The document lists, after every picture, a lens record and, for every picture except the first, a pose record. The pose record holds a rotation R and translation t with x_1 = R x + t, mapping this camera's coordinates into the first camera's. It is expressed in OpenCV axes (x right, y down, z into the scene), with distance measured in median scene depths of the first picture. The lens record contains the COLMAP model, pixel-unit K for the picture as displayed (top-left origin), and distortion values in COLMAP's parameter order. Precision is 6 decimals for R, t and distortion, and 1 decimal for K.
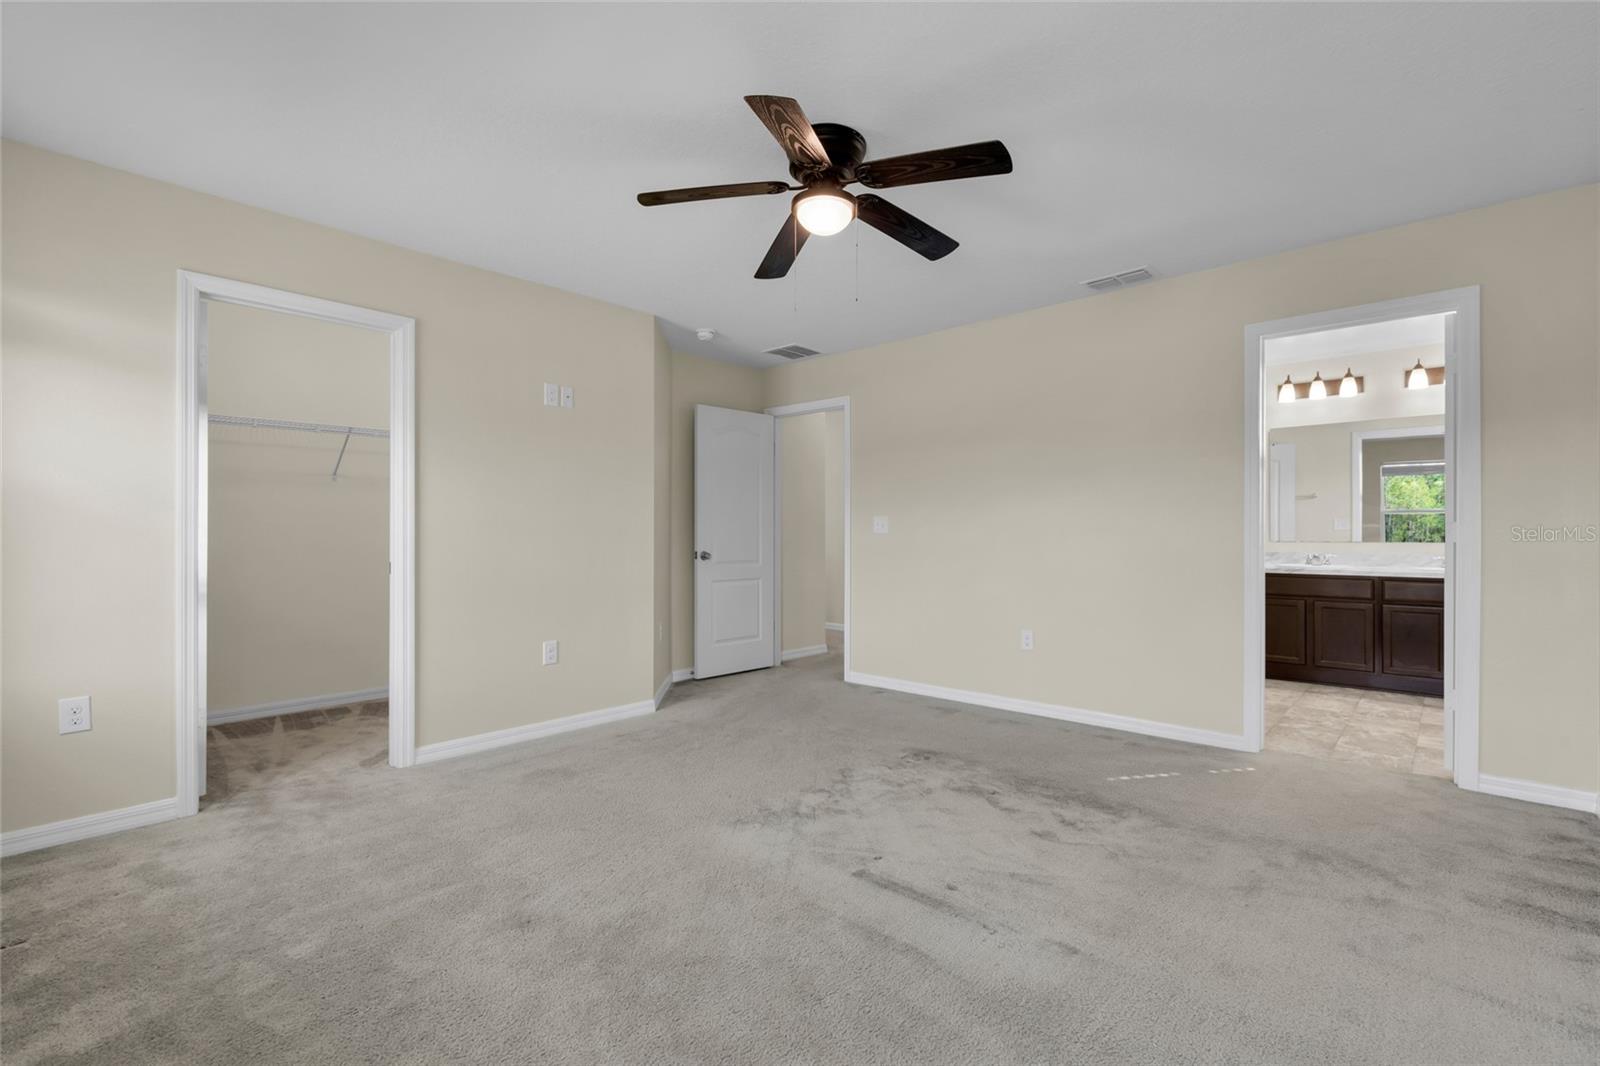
lens RADIAL K [[724.1, 0, 792.0], [0, 724.1, 534.6], [0, 0, 1]] dist [0.001170, -0.000065]
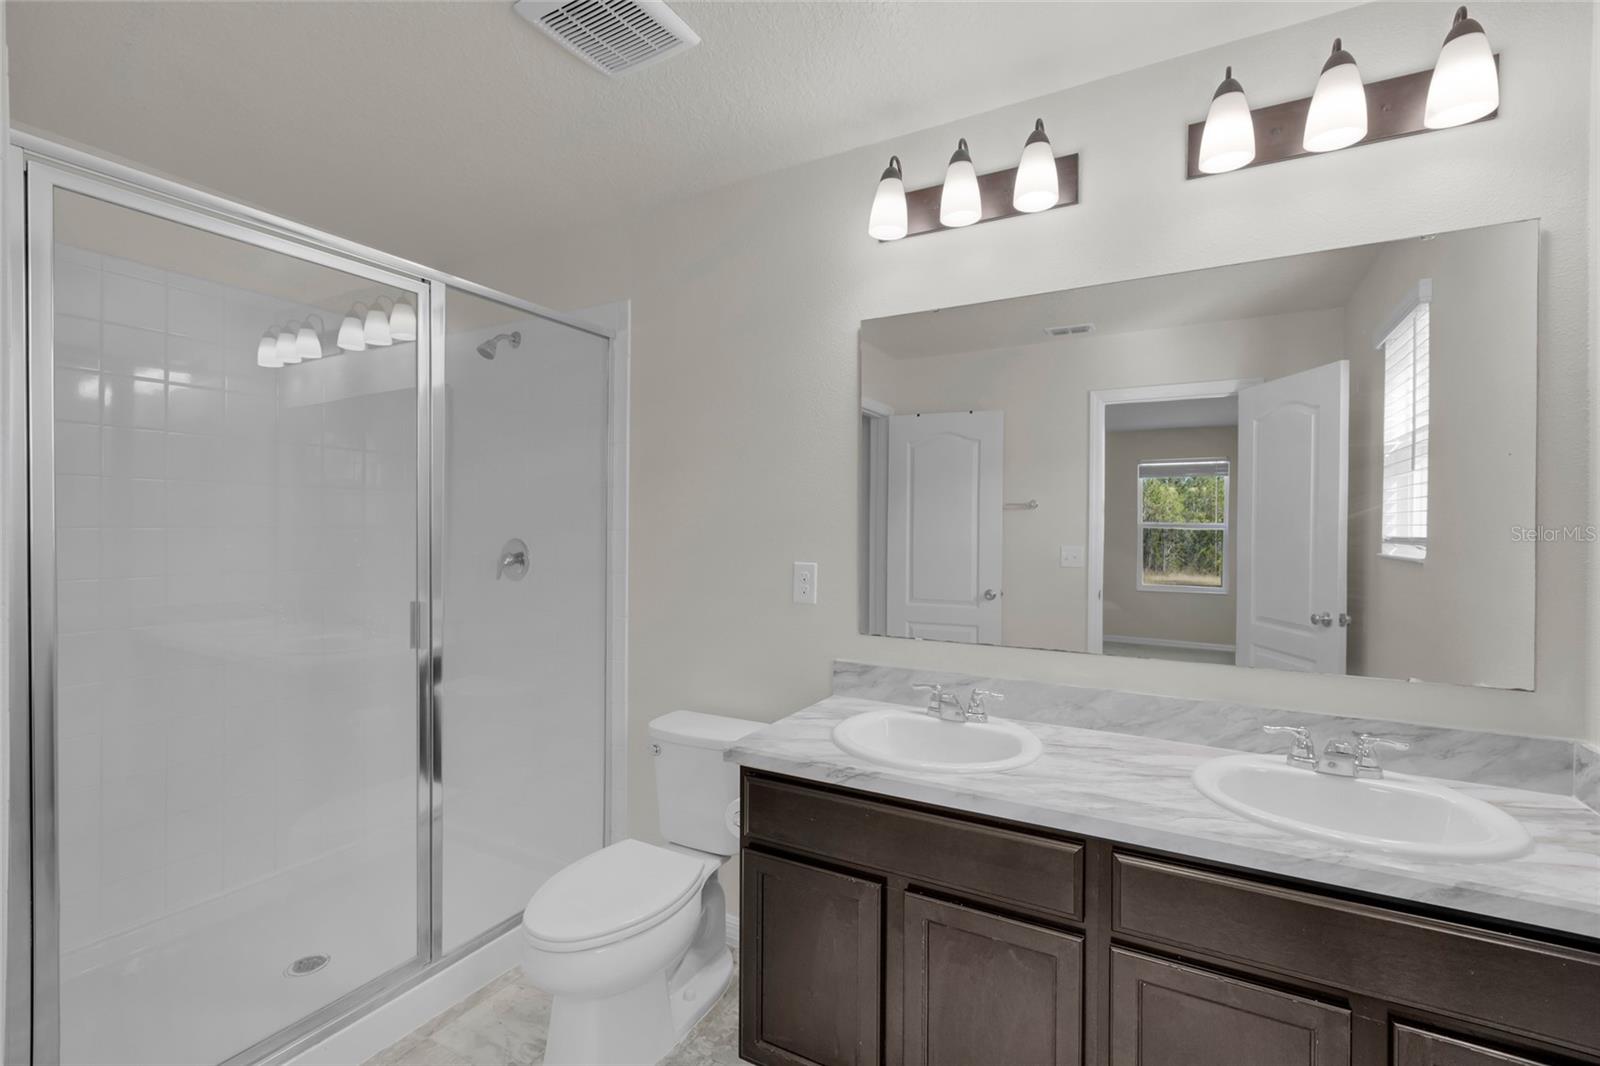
lens RADIAL K [[705.1, 0, 801.2], [0, 705.1, 530.1], [0, 0, 1]] dist [-0.000442, -0.000262]
pose [[0.973134, 0.009462, 0.230045, 0.445135], [-0.010169, 0.999947, 0.001888, -0.034570], [-0.230015, -0.004177, 0.973178, 0.536404]]
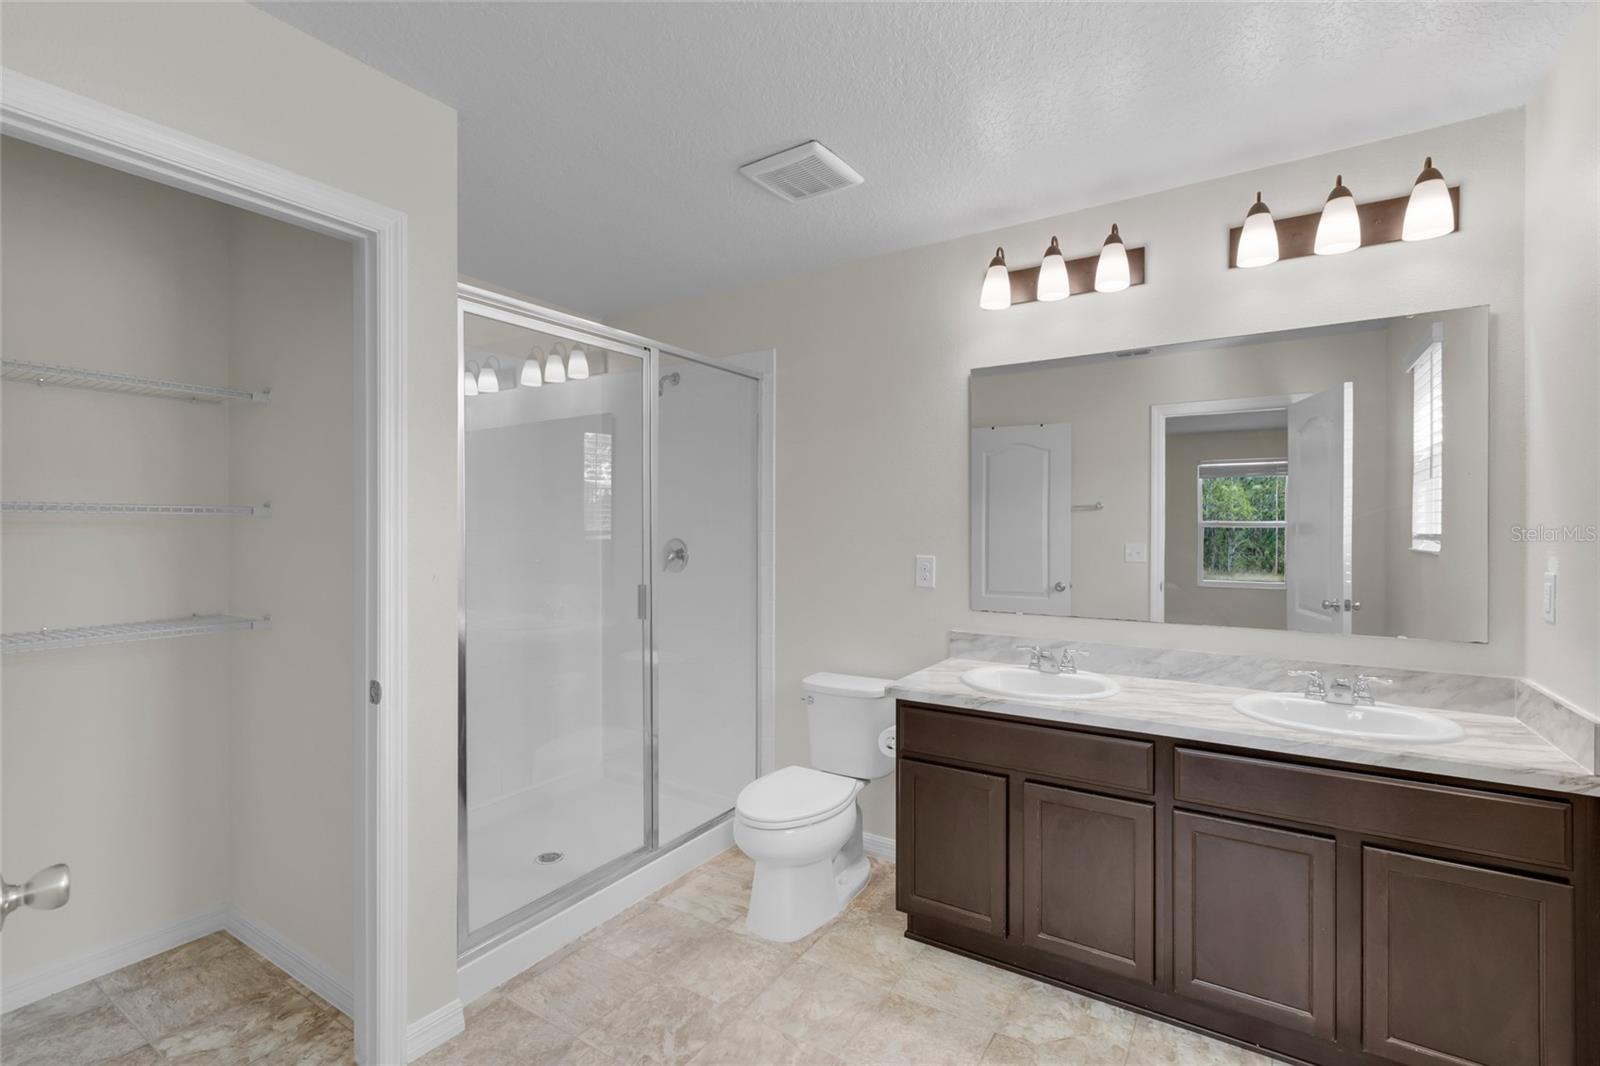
lens RADIAL K [[710.7, 0, 789.7], [0, 710.7, 529.8], [0, 0, 1]] dist [0.000988, 0.000232]
pose [[0.988197, 0.004362, 0.153126, 0.382875], [-0.004700, 0.999987, 0.001843, -0.034786], [-0.153116, -0.002541, 0.988205, 0.454118]]
